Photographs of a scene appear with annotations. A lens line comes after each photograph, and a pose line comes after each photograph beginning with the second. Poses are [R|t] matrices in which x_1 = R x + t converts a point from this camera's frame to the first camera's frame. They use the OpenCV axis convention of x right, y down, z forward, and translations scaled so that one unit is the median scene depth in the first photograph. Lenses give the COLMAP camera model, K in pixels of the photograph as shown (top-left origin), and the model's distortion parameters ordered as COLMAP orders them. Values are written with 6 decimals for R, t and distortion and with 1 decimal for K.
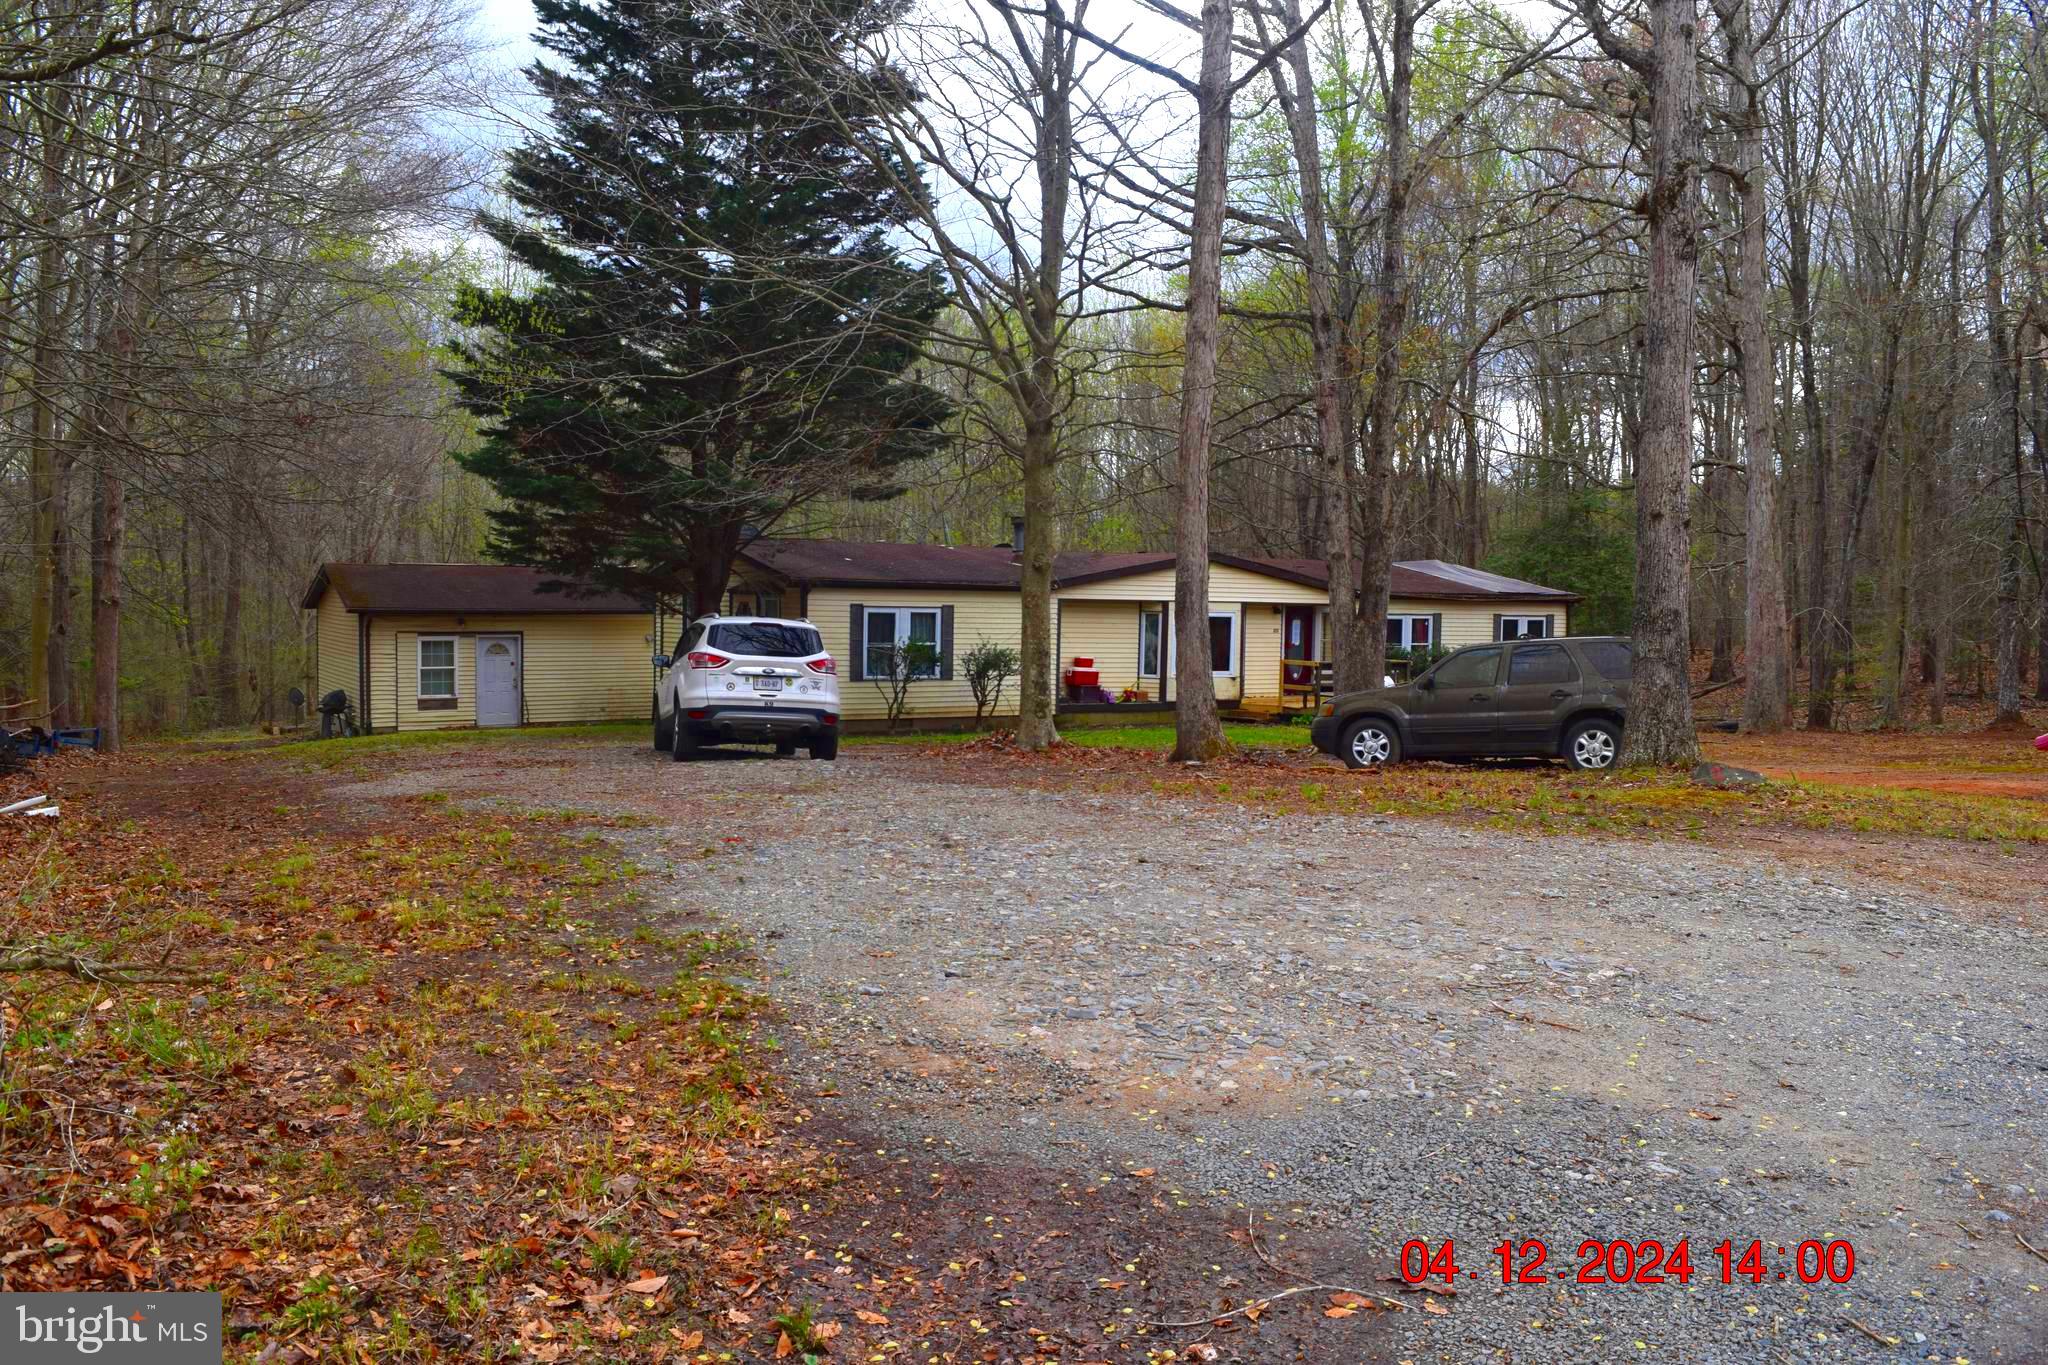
lens RADIAL K [[1603.2, 0, 1024.0], [0, 1603.2, 682.5], [0, 0, 1]] dist [-0.099414, 0.025282]
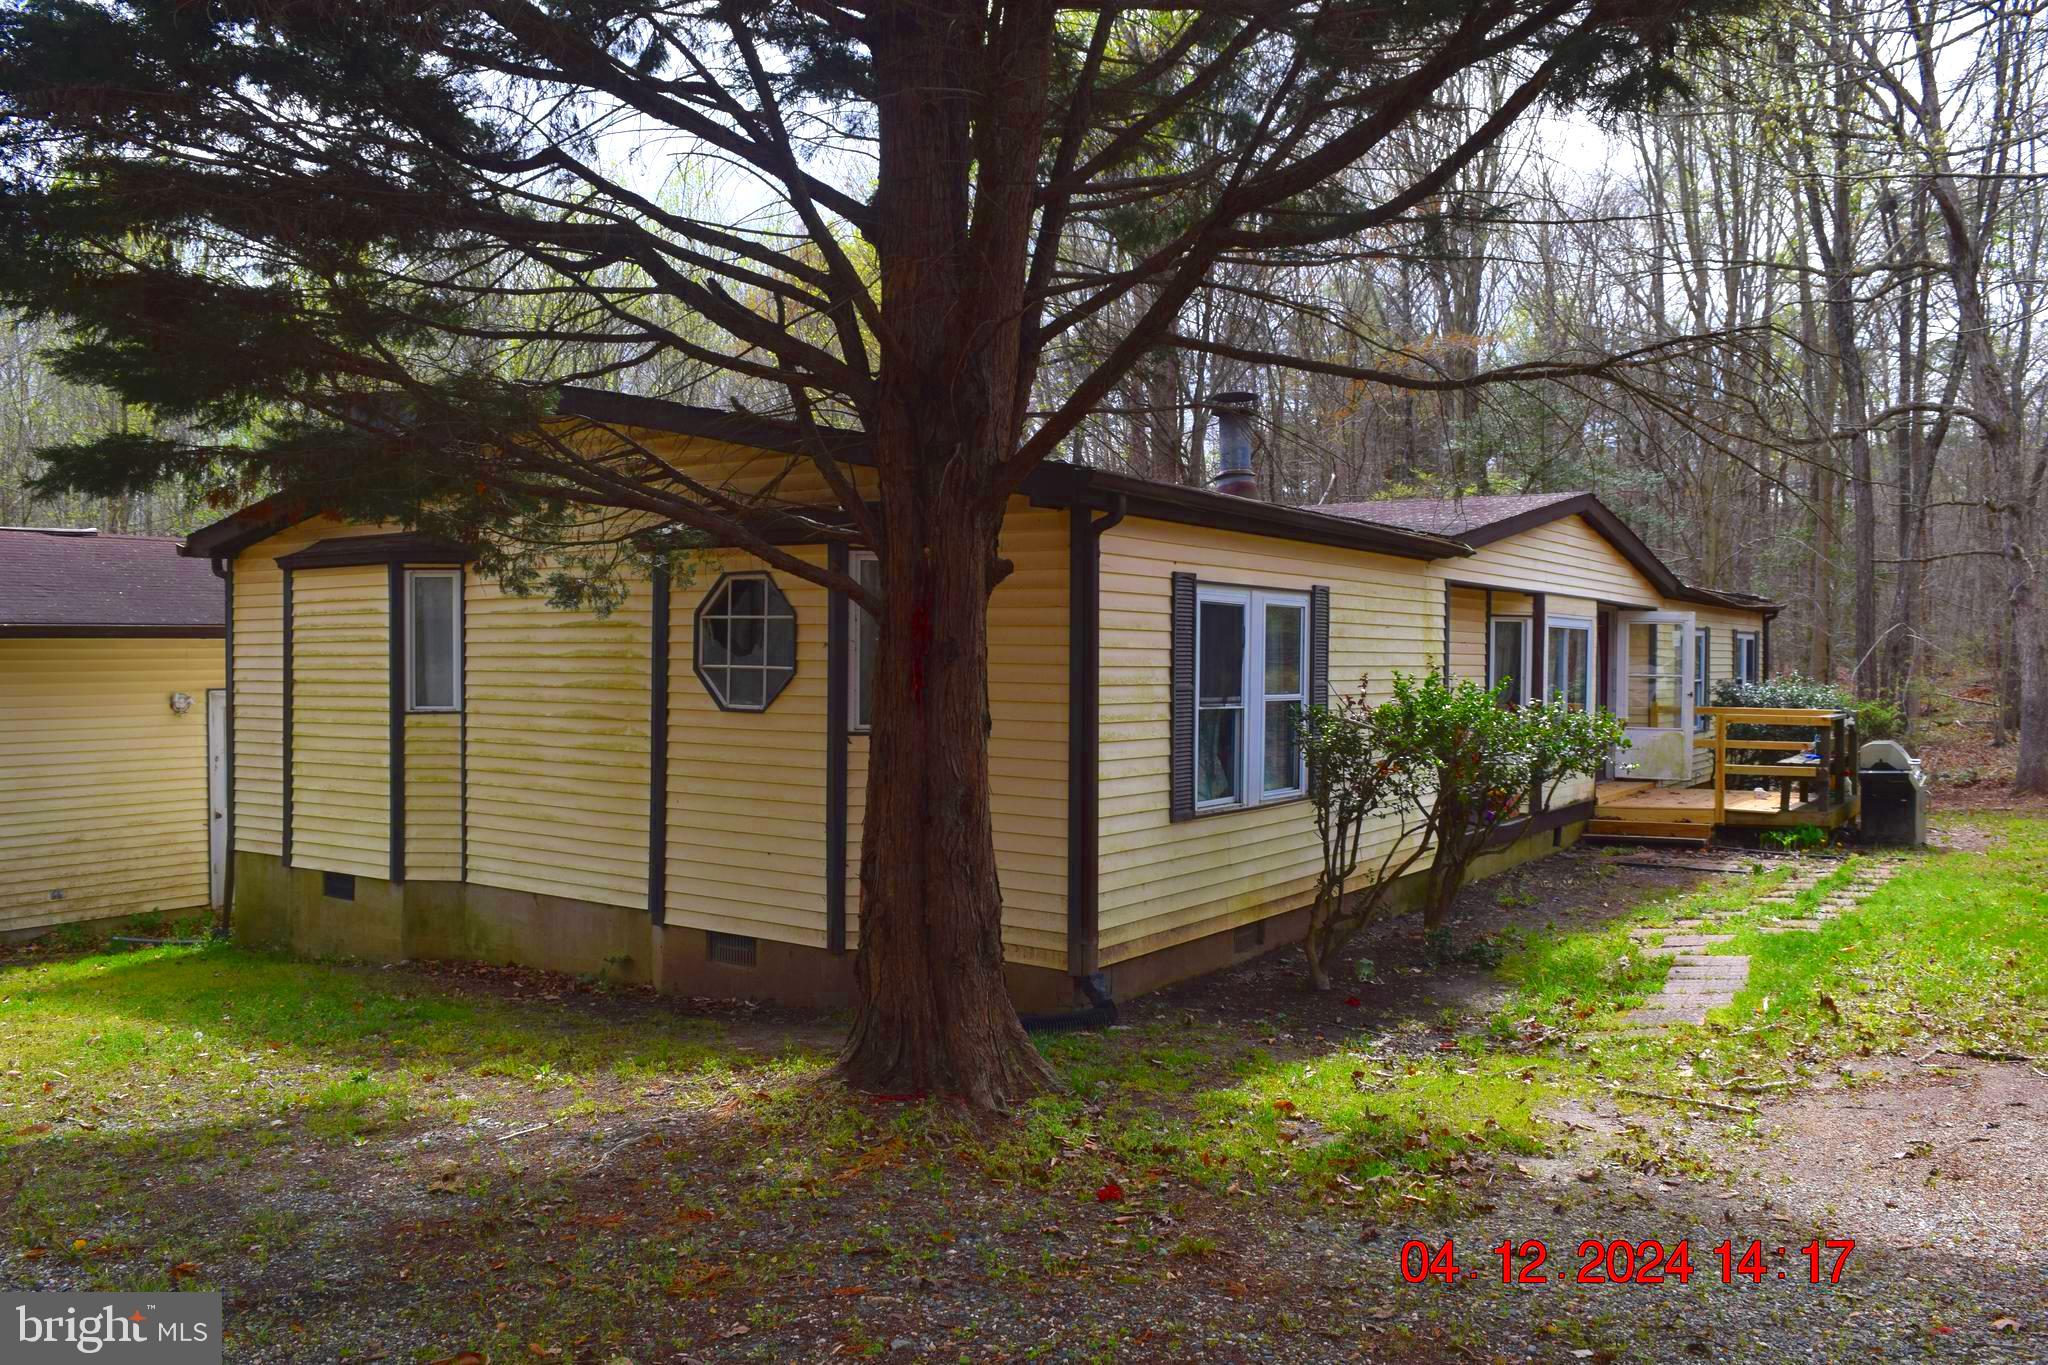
lens RADIAL K [[1603.2, 0, 1024.0], [0, 1603.2, 682.5], [0, 0, 1]] dist [-0.099414, 0.025282]
pose [[0.911174, -0.017552, 0.411647, -0.221510], [0.030201, 0.999250, -0.024244, -0.018123], [-0.410913, 0.034523, 0.911021, 0.621497]]
